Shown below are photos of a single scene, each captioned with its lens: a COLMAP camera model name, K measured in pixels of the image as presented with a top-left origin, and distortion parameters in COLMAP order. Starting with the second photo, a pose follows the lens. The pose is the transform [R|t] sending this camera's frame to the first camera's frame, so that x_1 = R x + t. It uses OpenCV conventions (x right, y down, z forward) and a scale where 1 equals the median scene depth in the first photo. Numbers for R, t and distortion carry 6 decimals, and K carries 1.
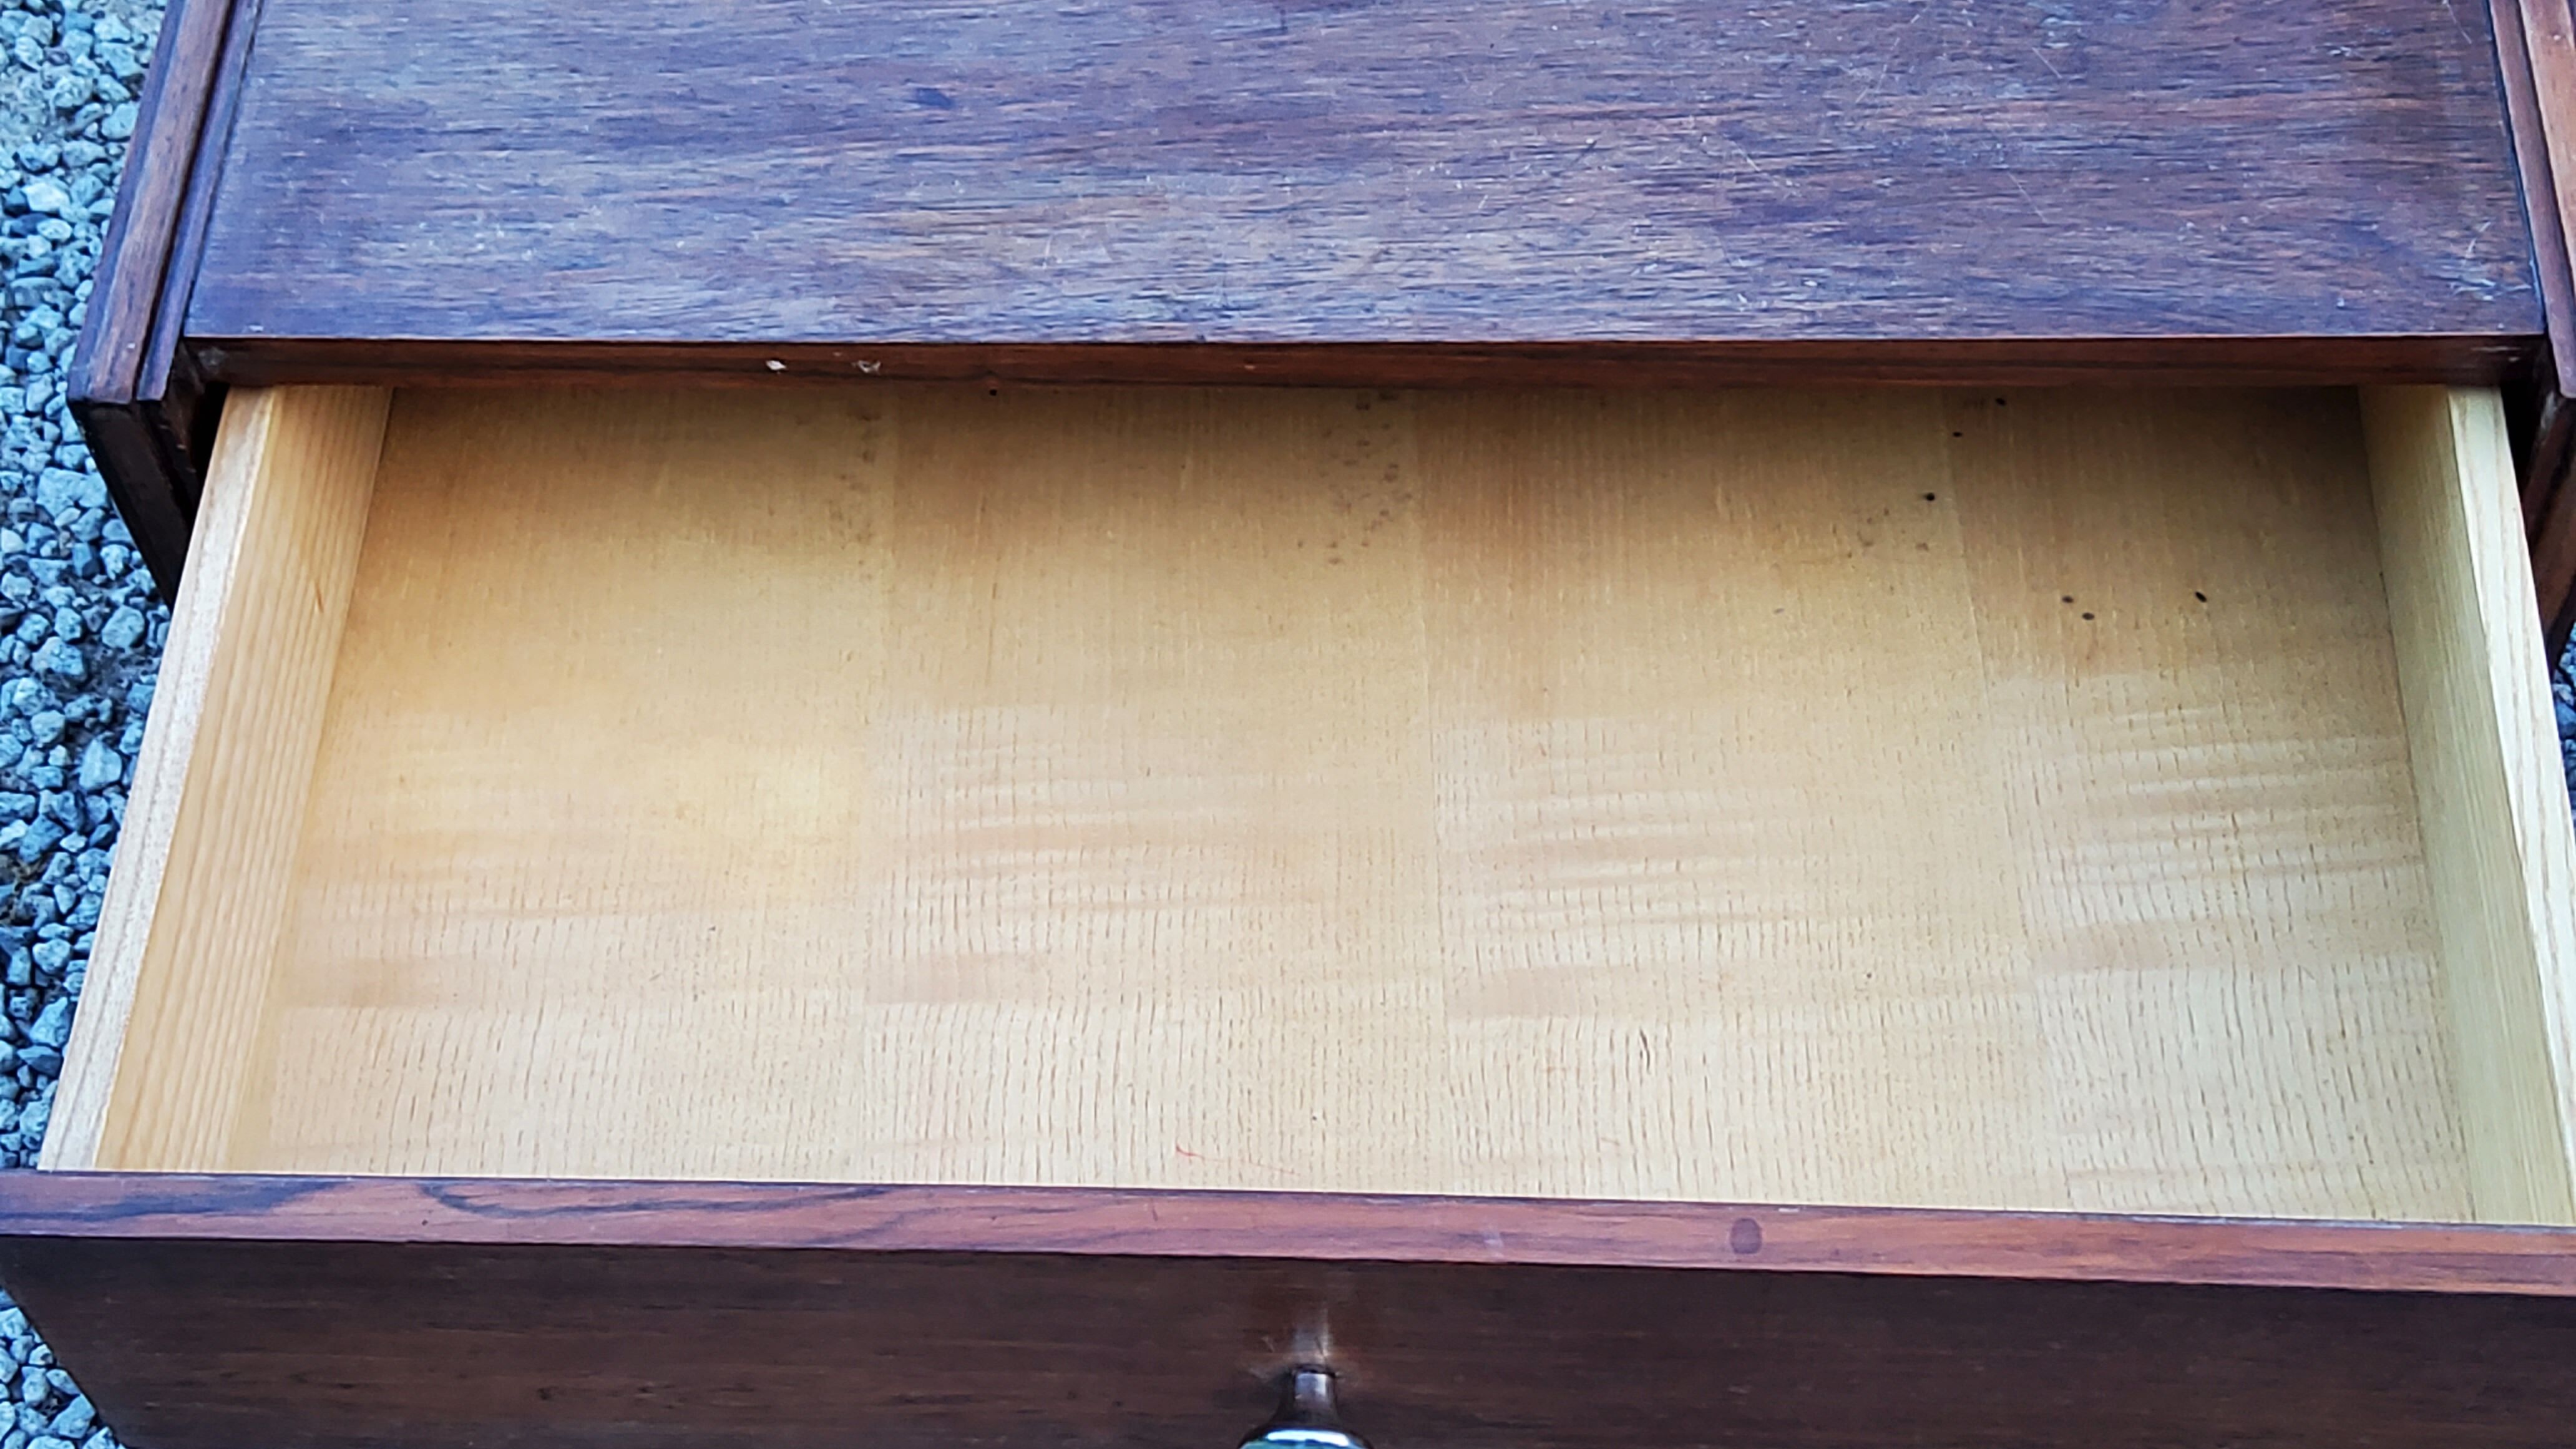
lens RADIAL K [[3844.3, 0, 1255.2], [0, 3844.3, 686.2], [0, 0, 1]] dist [0.113618, 0.000000]
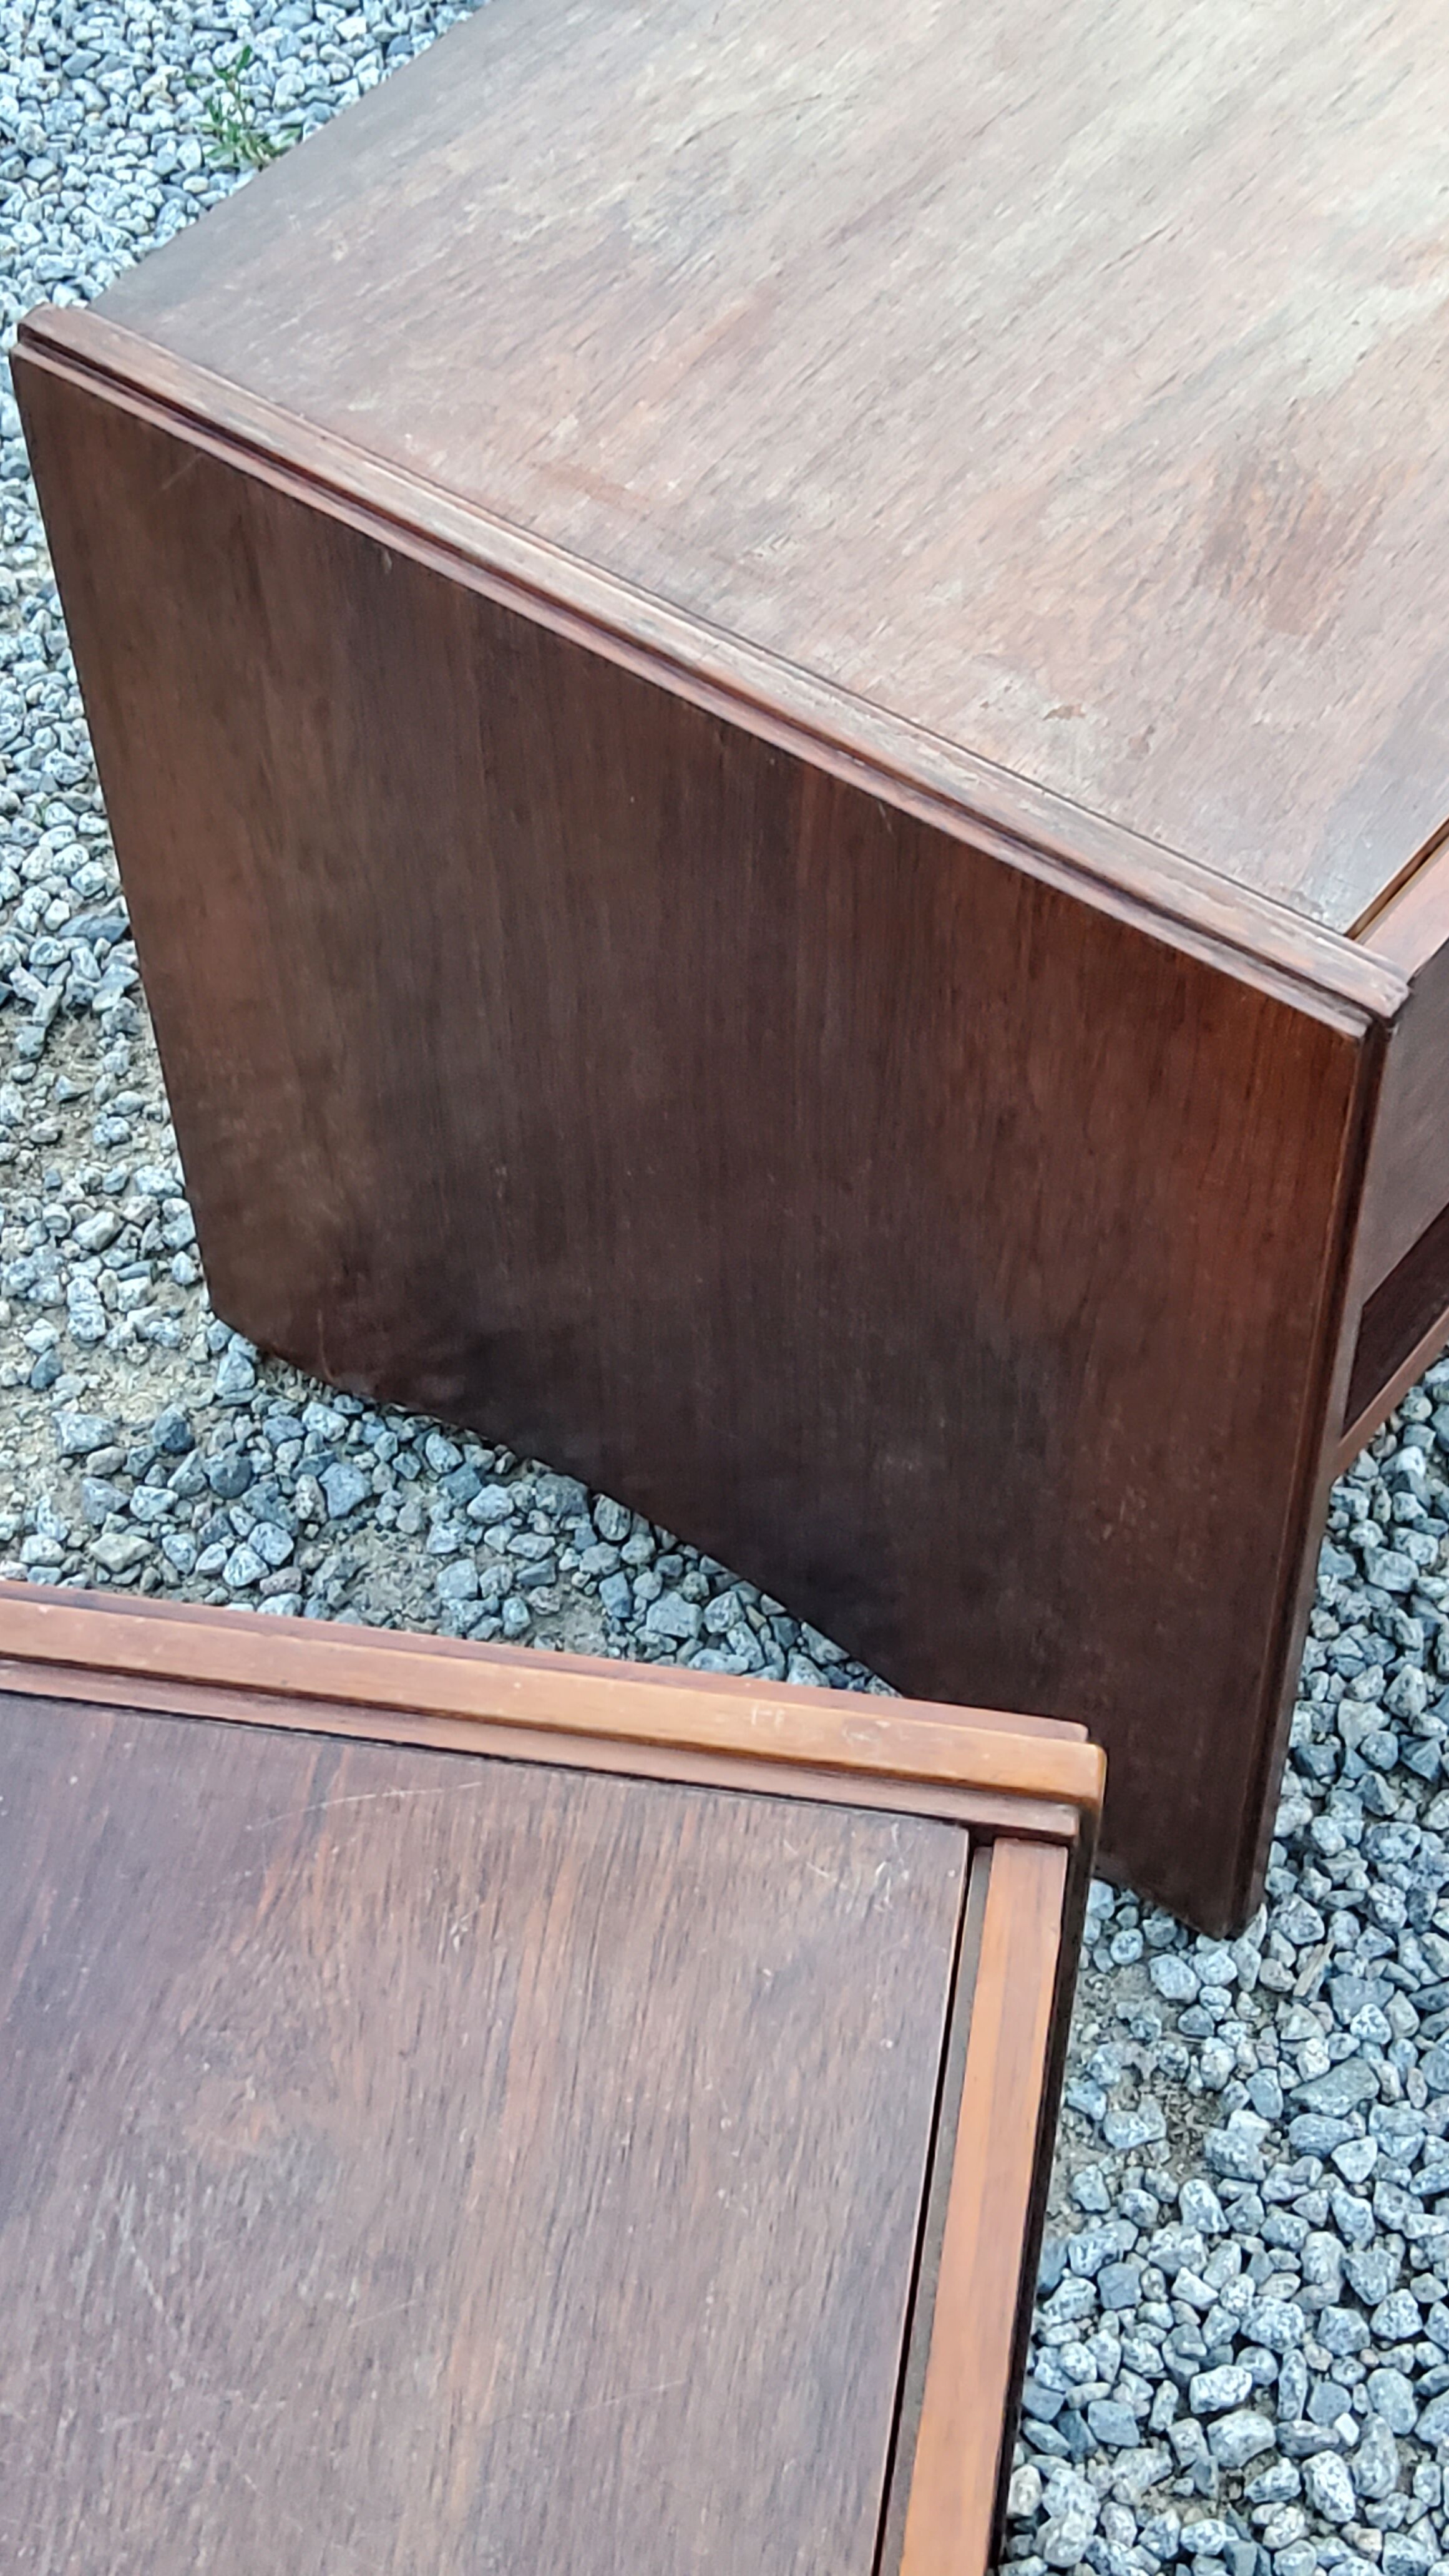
lens RADIAL K [[3844.3, 0, 726.3], [0, 3844.3, 1308.1], [0, 0, 1]] dist [0.113618, 0.000000]
pose [[0.120235, -0.756385, 0.642982, -0.092242], [0.823469, 0.437735, 0.360952, -0.437079], [-0.554475, 0.486077, 0.675491, 0.426999]]
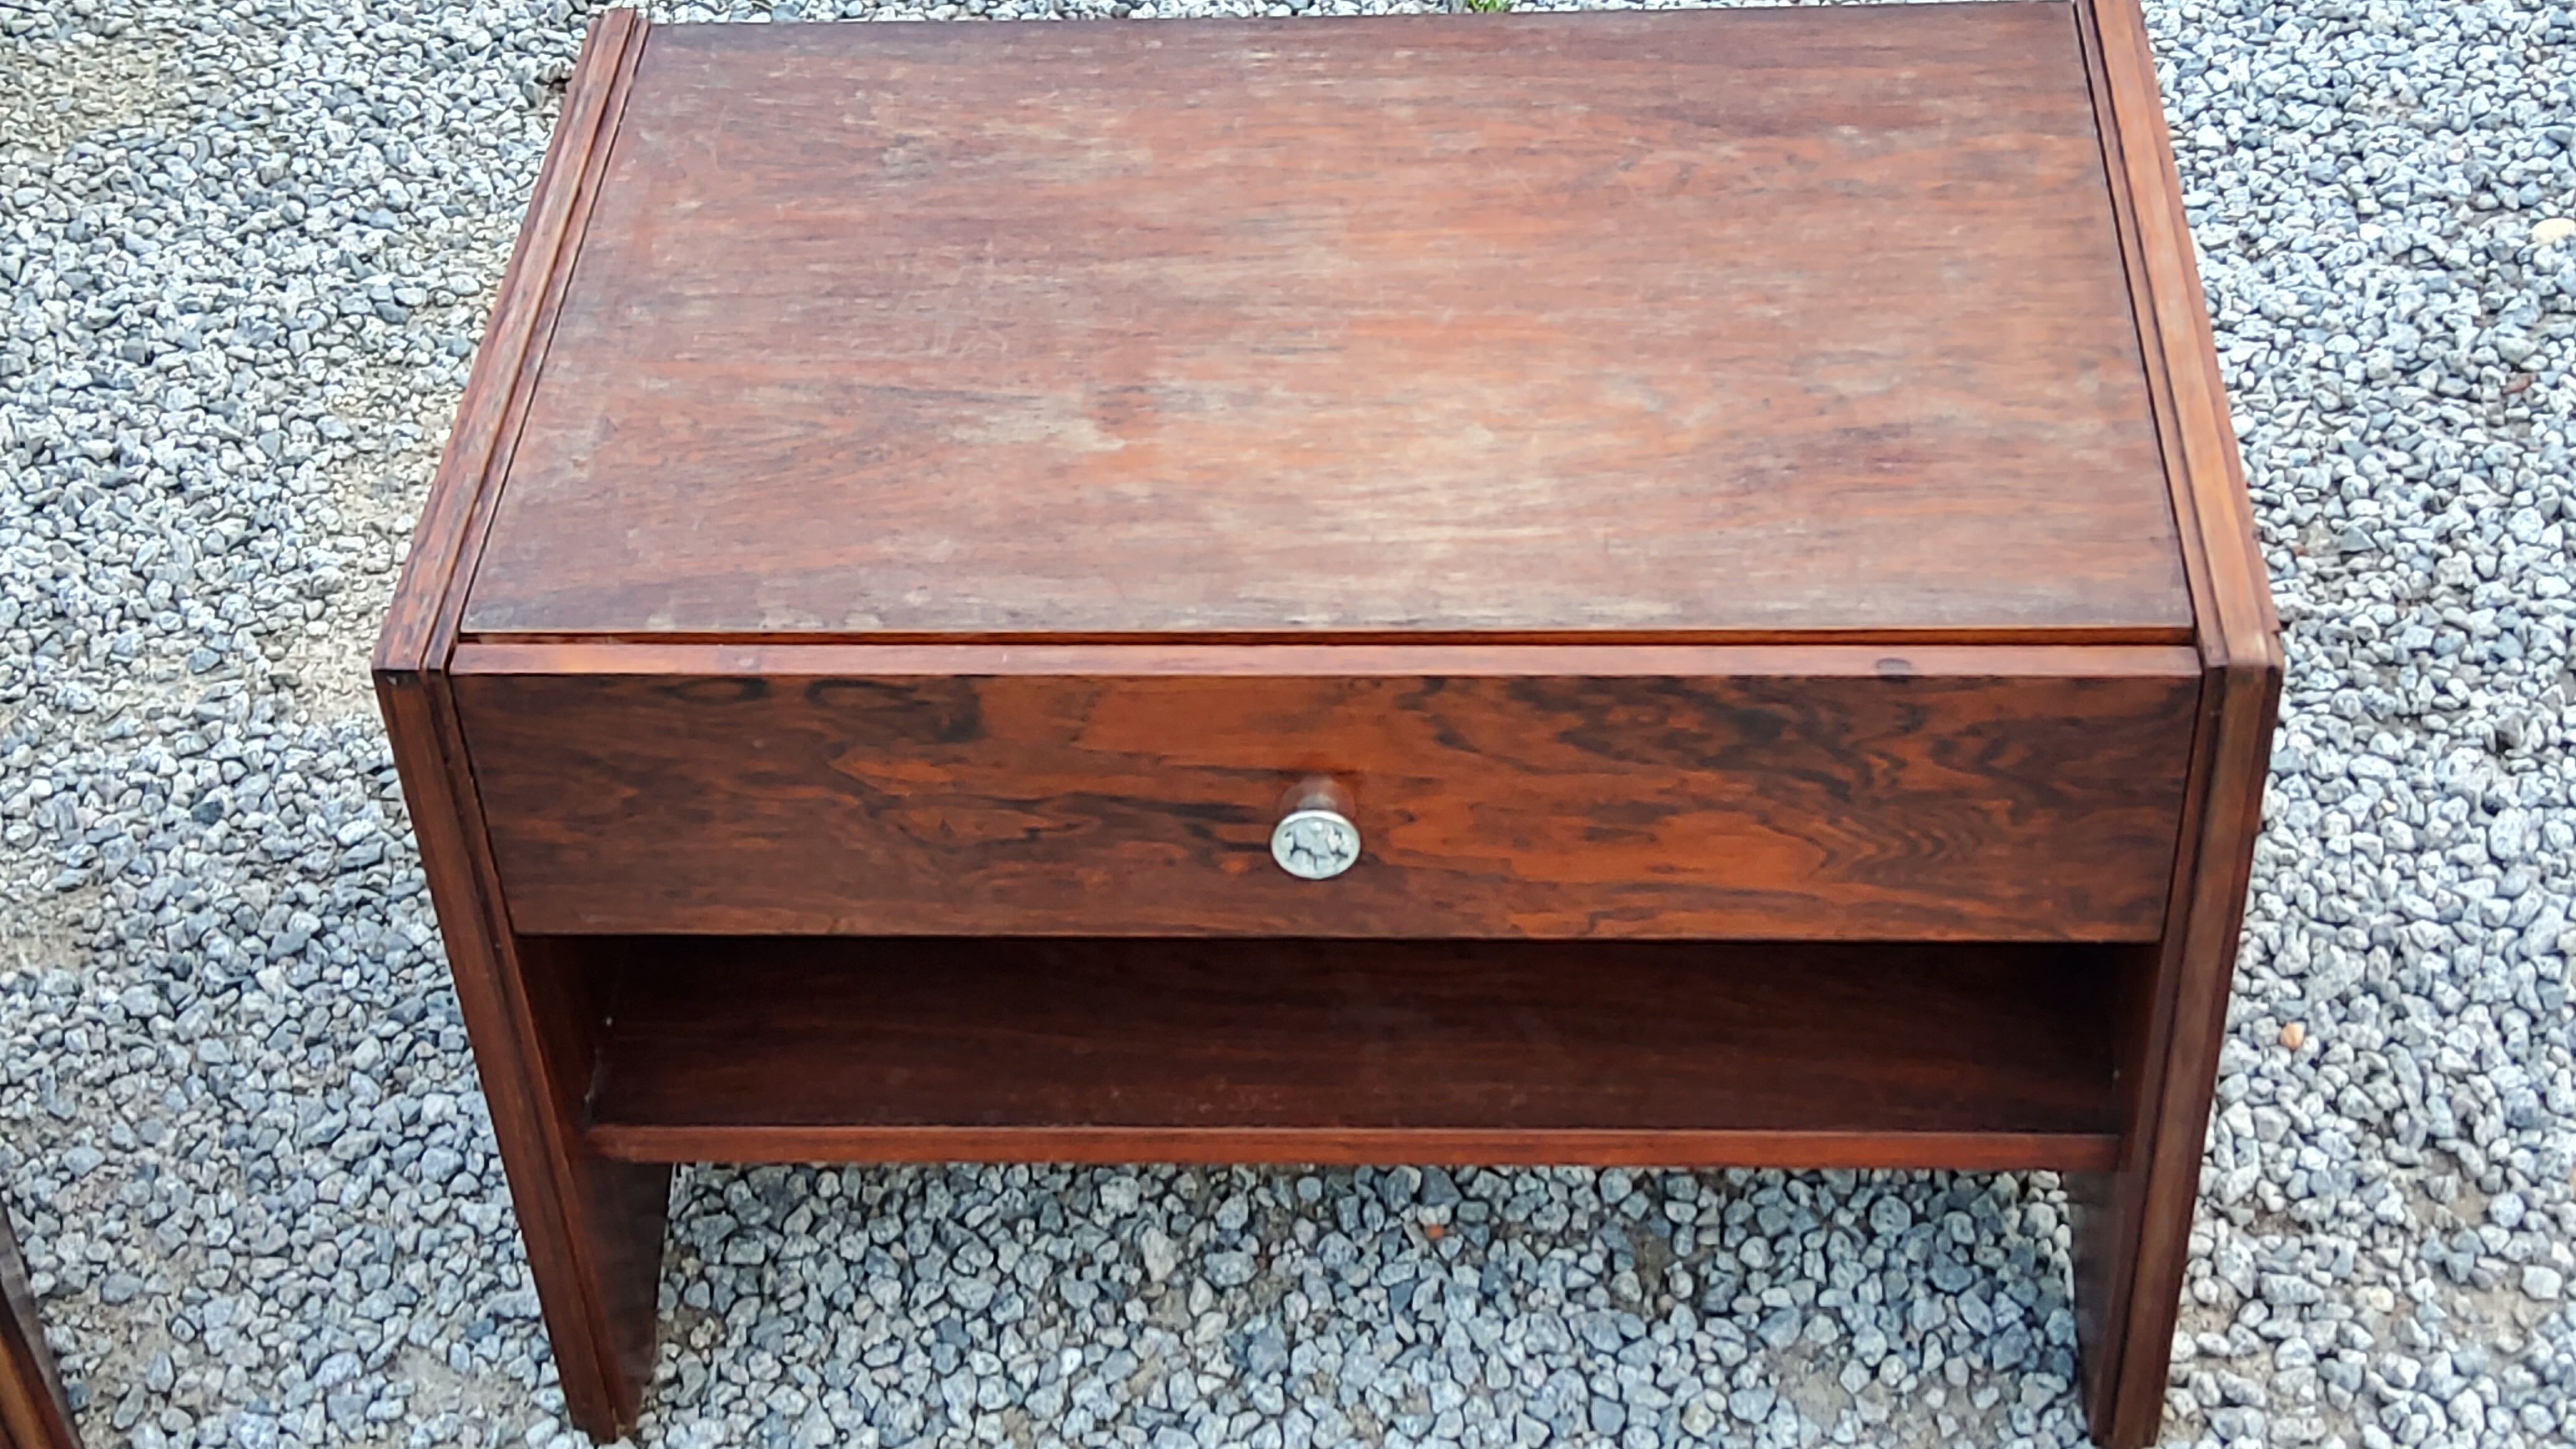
lens RADIAL K [[3844.3, 0, 1272.7], [0, 3844.3, 710.7], [0, 0, 1]] dist [0.113618, 0.000000]
pose [[0.891018, -0.308849, 0.332716, 0.358264], [0.383218, 0.904627, -0.186530, 0.341284], [-0.243374, 0.293704, 0.924395, -0.383570]]
